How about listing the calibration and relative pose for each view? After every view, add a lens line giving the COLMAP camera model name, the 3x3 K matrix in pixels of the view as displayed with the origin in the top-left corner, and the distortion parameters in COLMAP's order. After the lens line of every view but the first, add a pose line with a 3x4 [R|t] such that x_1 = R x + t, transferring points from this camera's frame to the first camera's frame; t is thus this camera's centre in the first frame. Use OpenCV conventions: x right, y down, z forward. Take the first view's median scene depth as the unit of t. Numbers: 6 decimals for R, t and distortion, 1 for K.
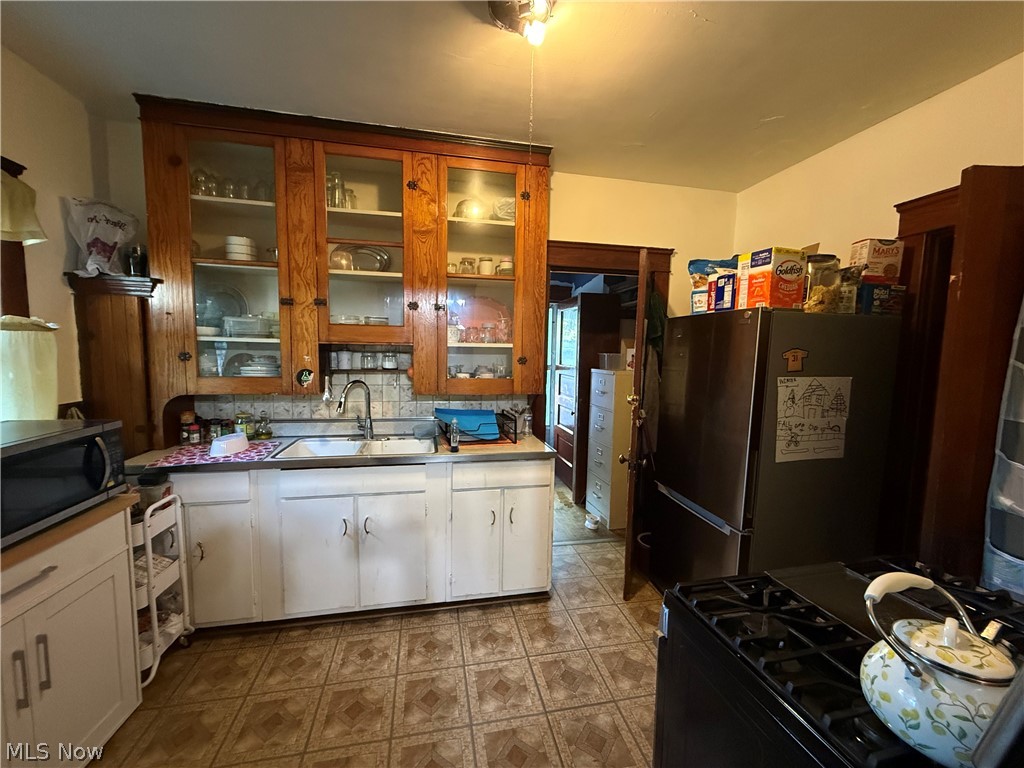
lens RADIAL K [[409.2, 0, 510.9], [0, 409.2, 385.4], [0, 0, 1]] dist [-0.002113, 0.000525]
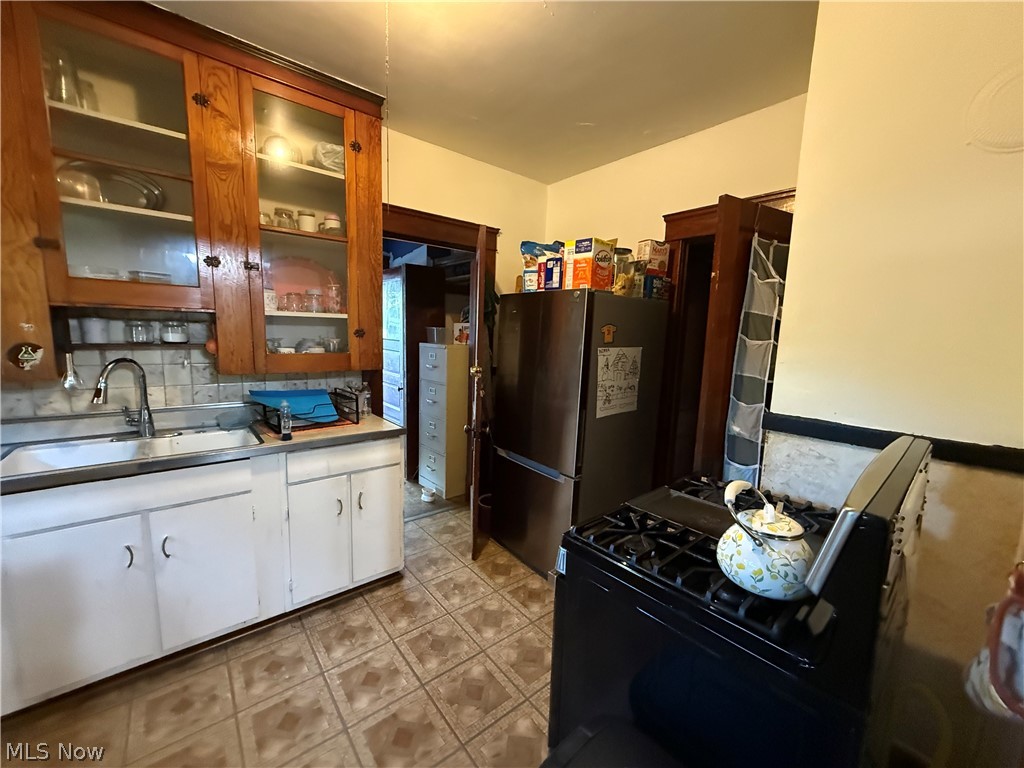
lens RADIAL K [[409.2, 0, 513.0], [0, 409.2, 385.3], [0, 0, 1]] dist [-0.002113, 0.000525]
pose [[0.885773, -0.050962, 0.461312, -0.107117], [0.023340, 0.997587, 0.065390, 0.004273], [-0.463531, -0.047154, 0.884825, 0.033728]]
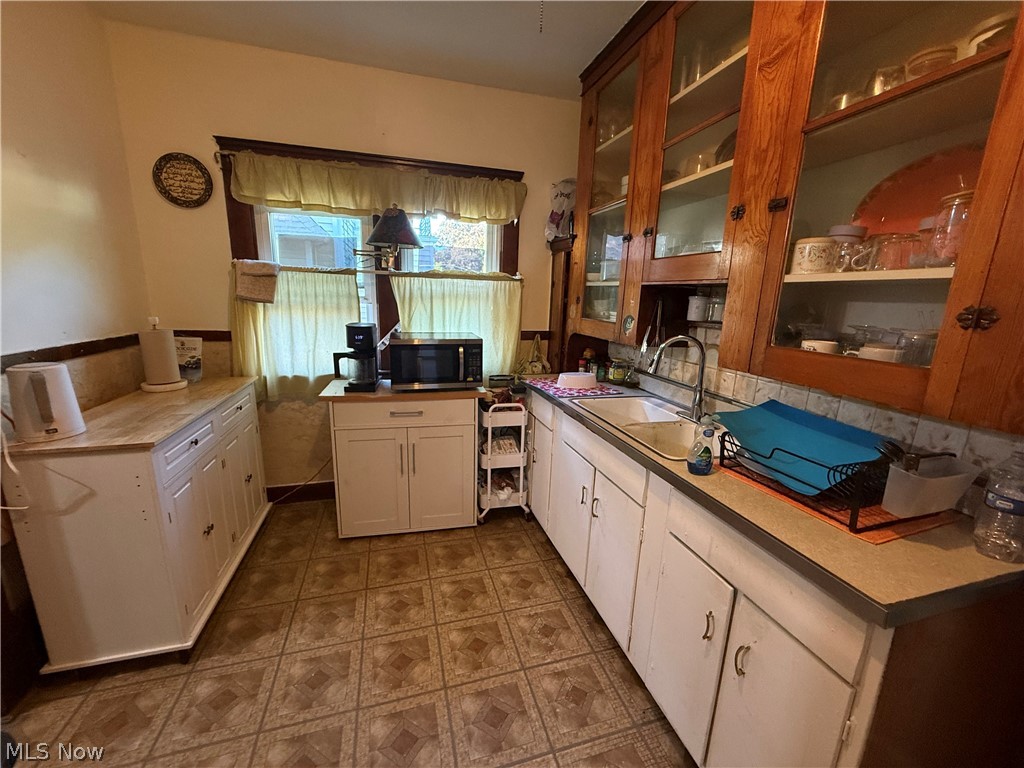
lens RADIAL K [[409.2, 0, 514.6], [0, 409.2, 386.2], [0, 0, 1]] dist [-0.002113, 0.000525]
pose [[0.078018, 0.200718, -0.976537, 0.364681], [-0.115690, 0.974728, 0.191103, -0.030993], [0.990217, 0.098066, 0.099268, 0.687750]]
